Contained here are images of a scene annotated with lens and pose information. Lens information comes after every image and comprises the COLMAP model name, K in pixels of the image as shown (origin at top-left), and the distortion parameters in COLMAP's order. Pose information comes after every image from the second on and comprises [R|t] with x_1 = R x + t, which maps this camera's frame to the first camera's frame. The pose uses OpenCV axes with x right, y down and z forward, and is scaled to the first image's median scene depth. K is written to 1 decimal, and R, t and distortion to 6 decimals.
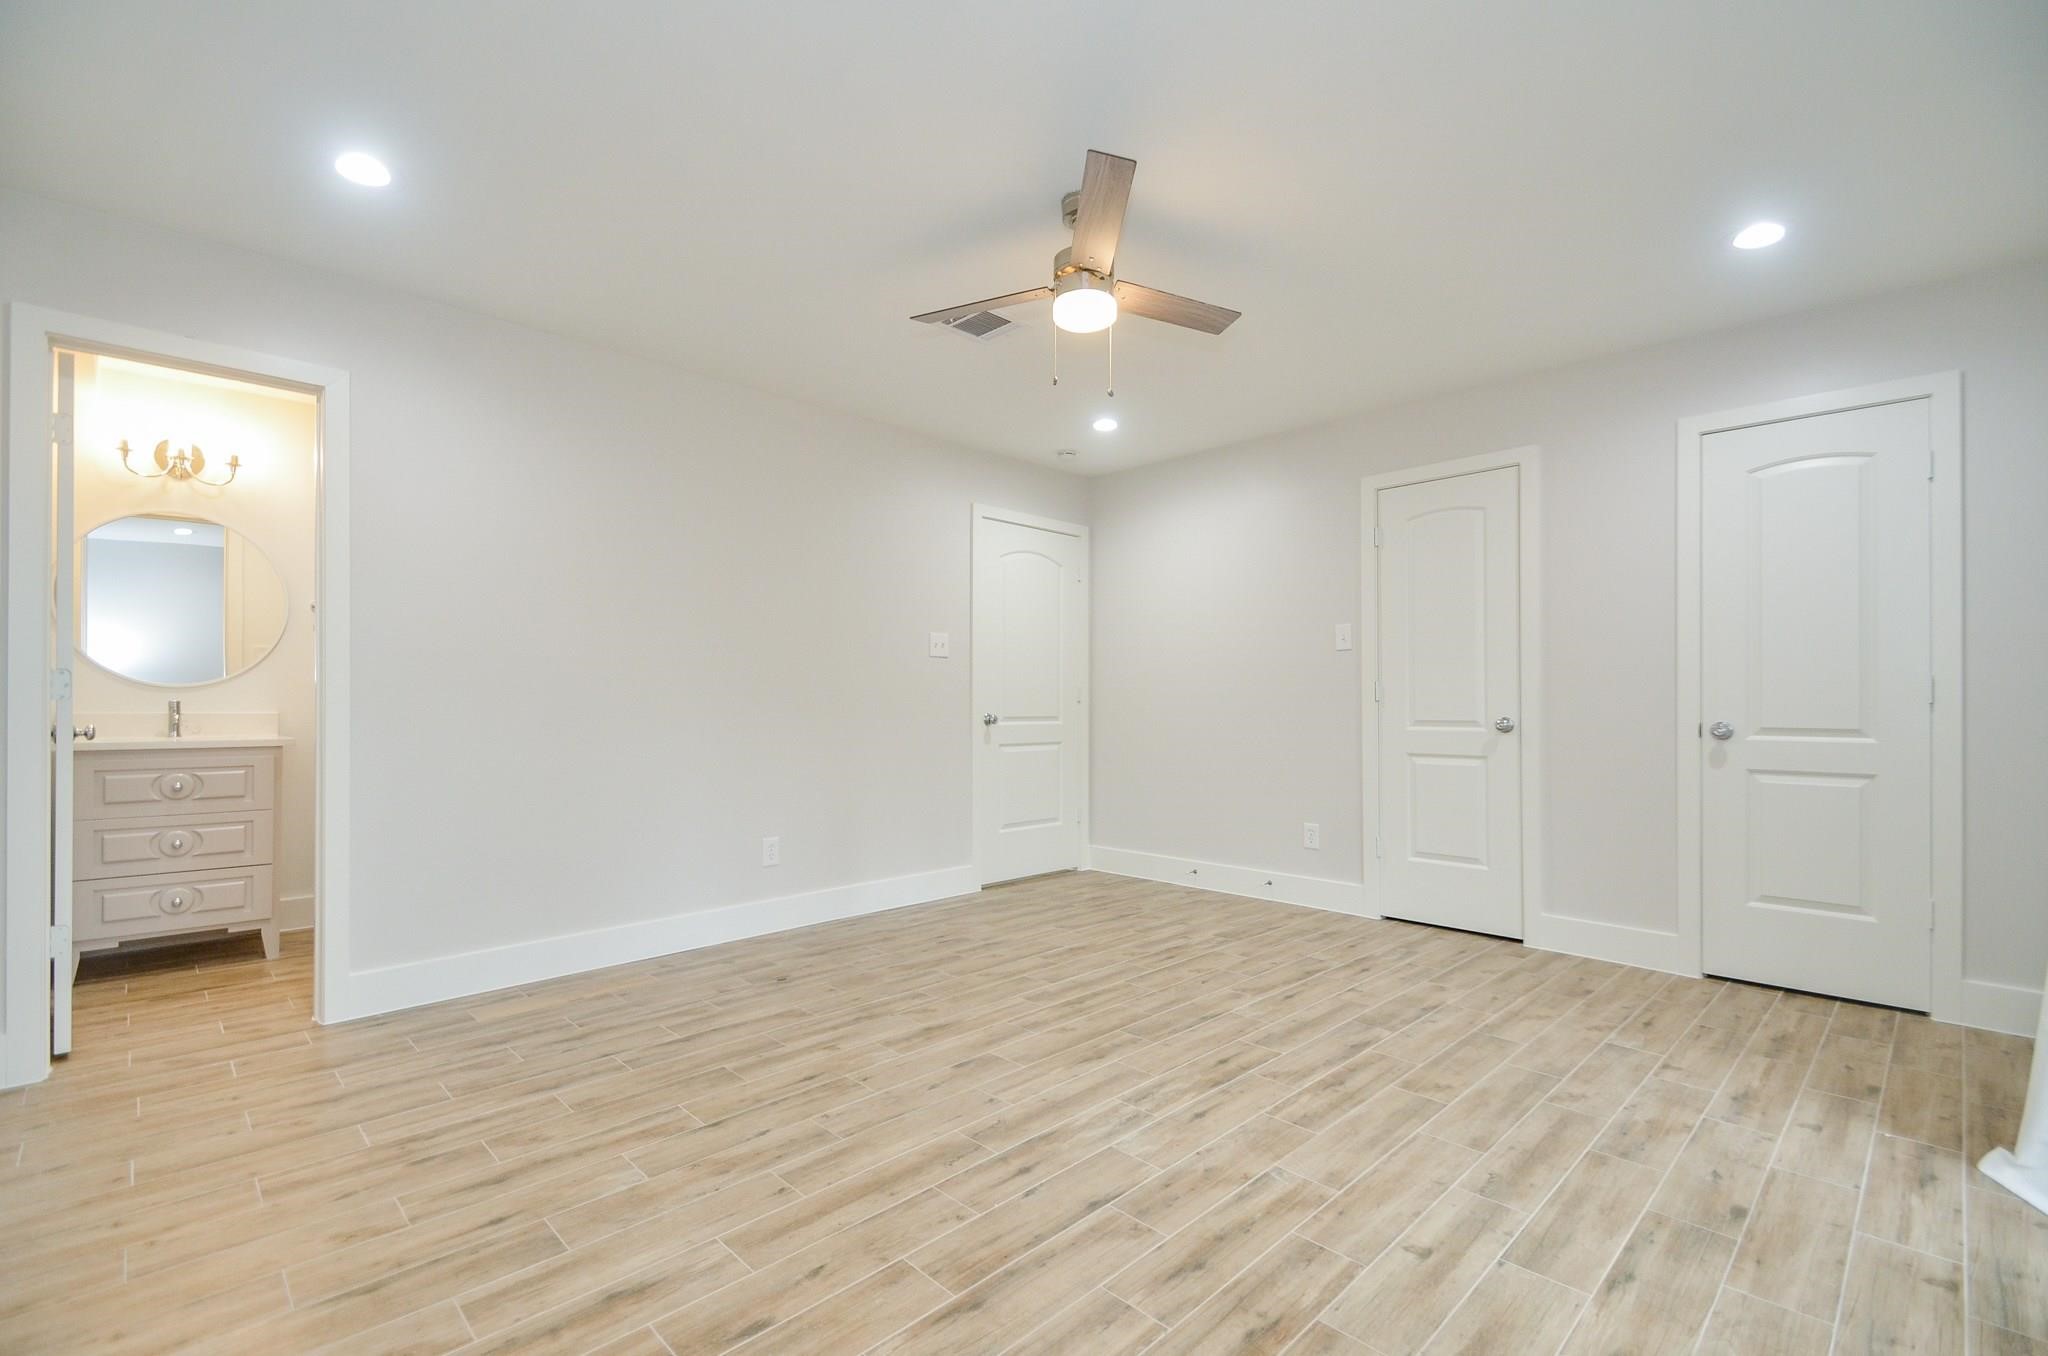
lens RADIAL K [[903.7, 0, 1016.7], [0, 903.7, 692.0], [0, 0, 1]] dist [0.030367, -0.015640]
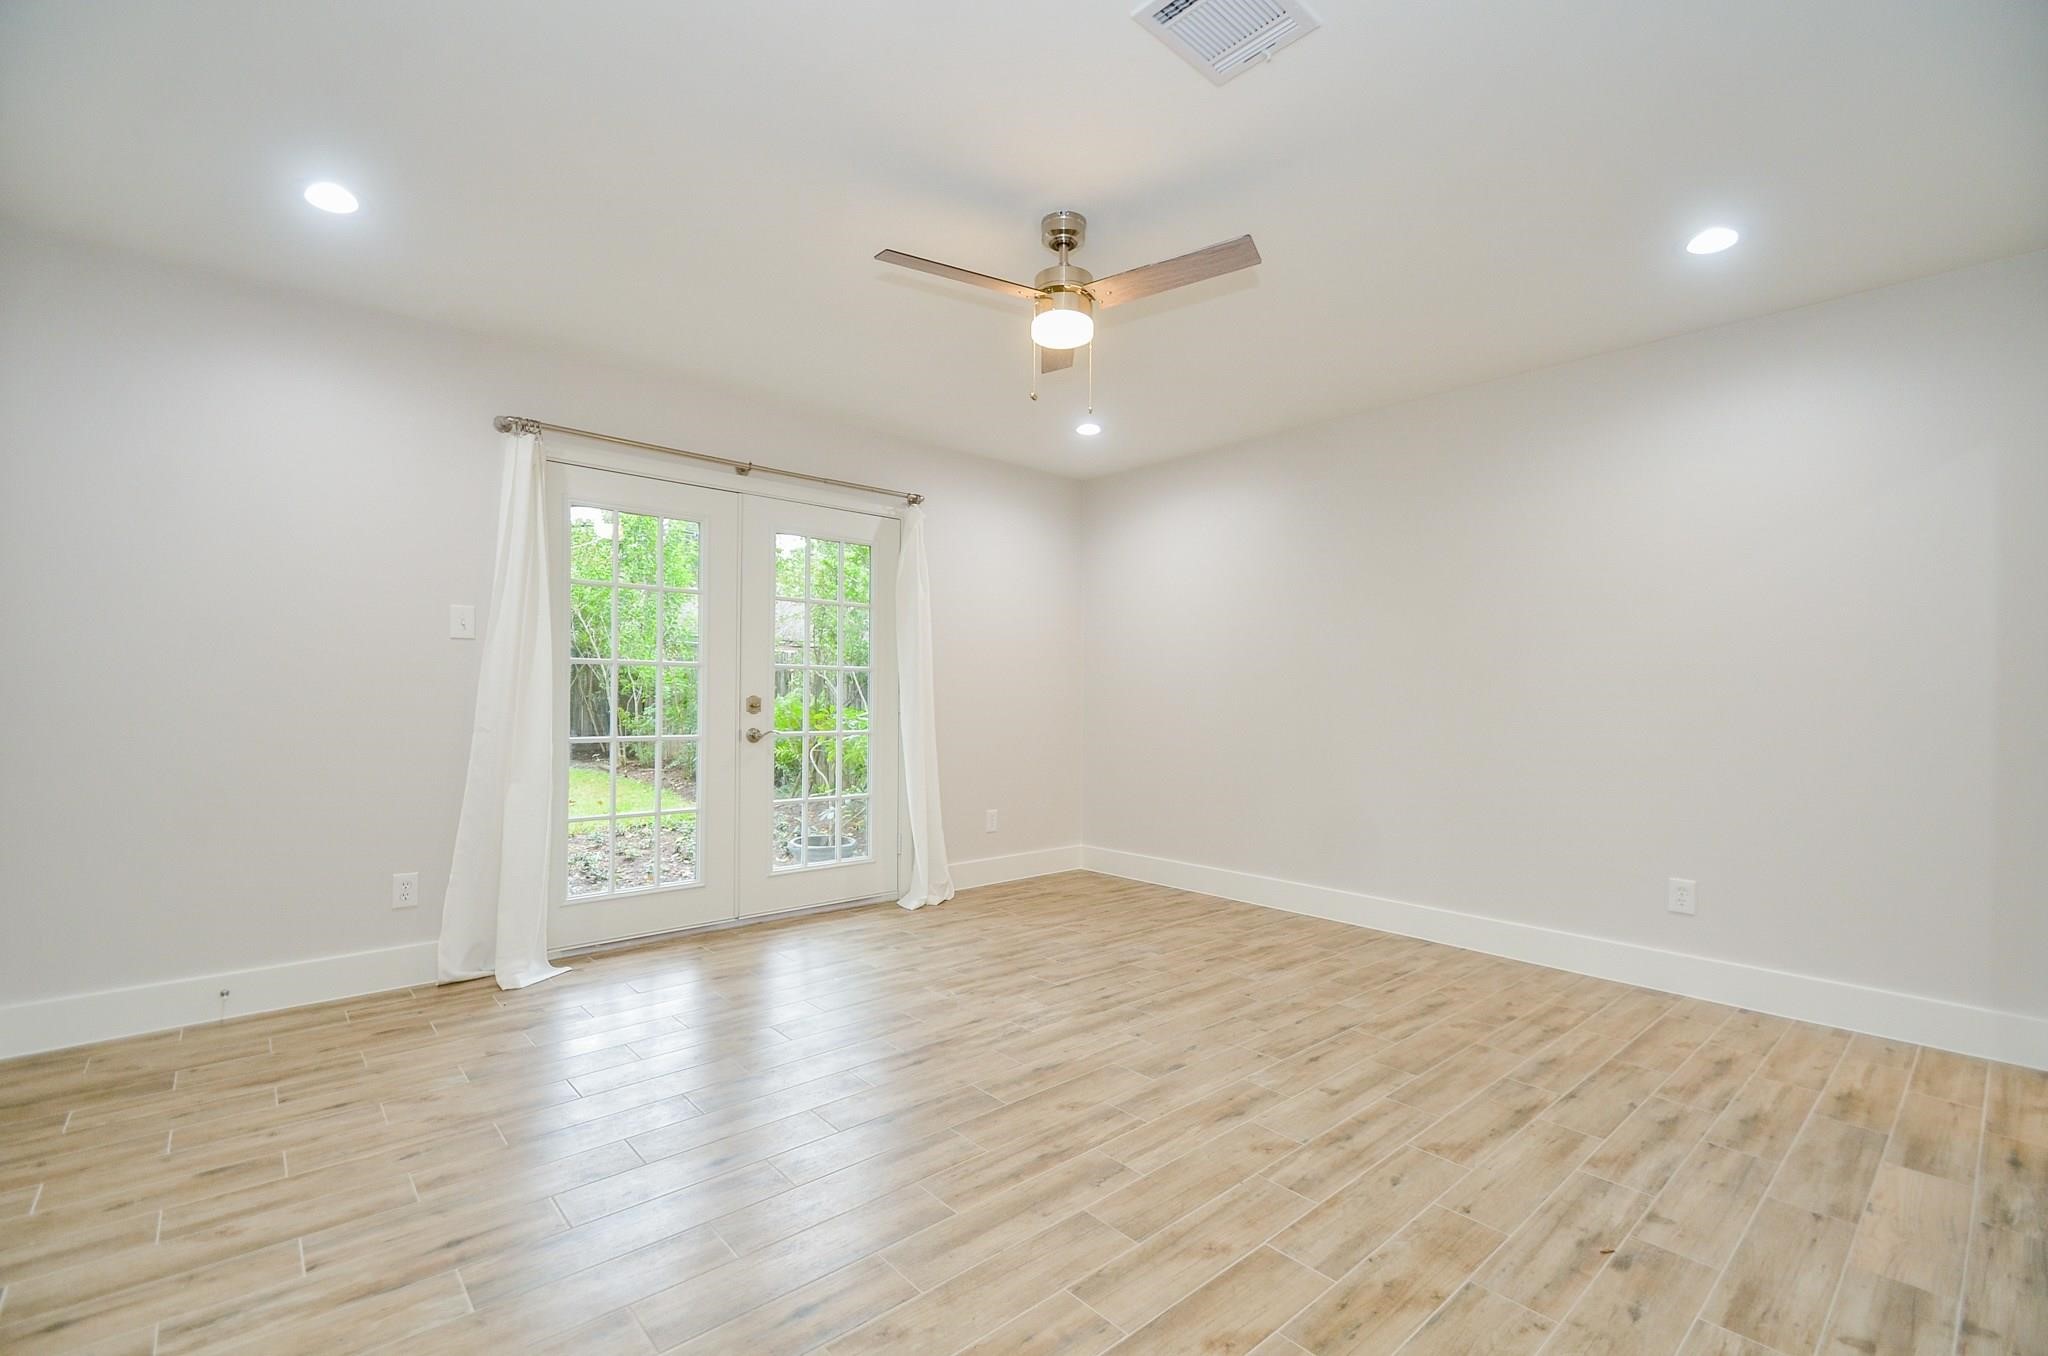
lens RADIAL K [[903.7, 0, 1016.7], [0, 903.7, 692.0], [0, 0, 1]] dist [0.030367, -0.015640]
pose [[-0.998858, -0.009239, 0.046882, 0.076714], [-0.010250, 0.999719, -0.021379, 0.015689], [-0.046671, -0.021835, -0.998672, 2.089320]]
